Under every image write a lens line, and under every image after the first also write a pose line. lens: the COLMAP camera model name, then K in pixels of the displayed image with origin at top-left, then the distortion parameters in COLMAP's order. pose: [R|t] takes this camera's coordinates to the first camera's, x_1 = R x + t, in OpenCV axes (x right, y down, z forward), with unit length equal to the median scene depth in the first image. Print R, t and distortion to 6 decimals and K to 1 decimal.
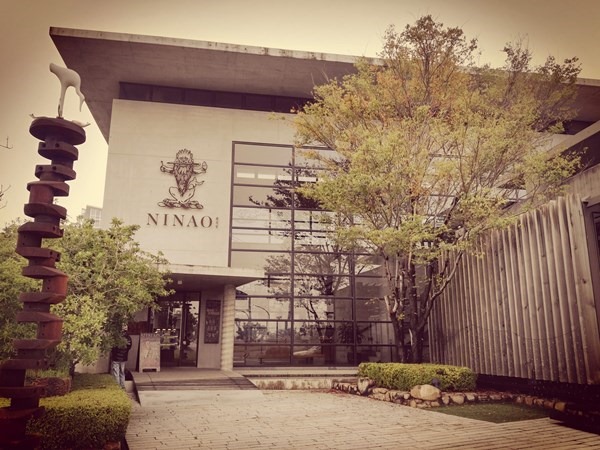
lens RADIAL K [[491.1, 0, 304.0], [0, 491.1, 228.1], [0, 0, 1]] dist [0.096728, -0.190202]
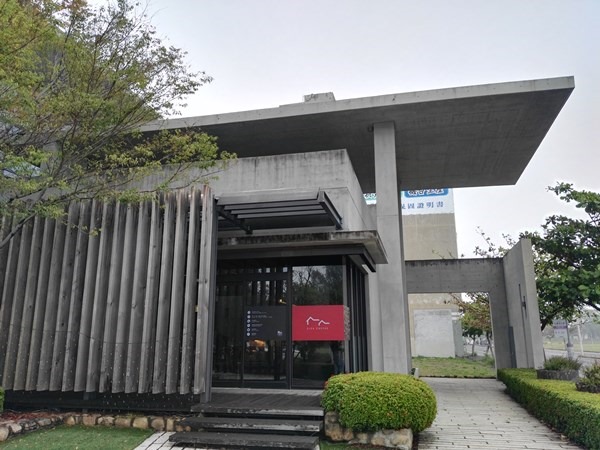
lens RADIAL K [[488.4, 0, 300.0], [0, 488.4, 225.0], [0, 0, 1]] dist [-0.004799, -0.003340]
pose [[0.356800, 0.215753, 0.908925, -0.196722], [-0.211950, 0.966288, -0.146168, 0.086706], [-0.909819, -0.140494, 0.390500, 0.425540]]
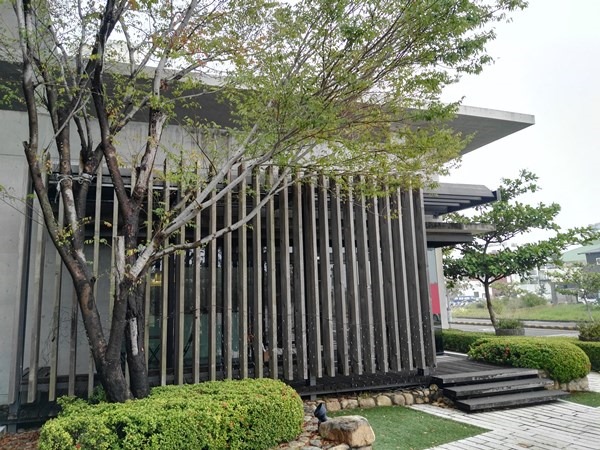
lens RADIAL K [[491.1, 0, 304.0], [0, 491.1, 228.1], [0, 0, 1]] dist [0.096728, -0.190202]
pose [[-0.198575, 0.158558, 0.967175, -0.322572], [-0.192009, 0.961410, -0.197035, 0.238697], [-0.961093, -0.224832, -0.160468, 1.211809]]
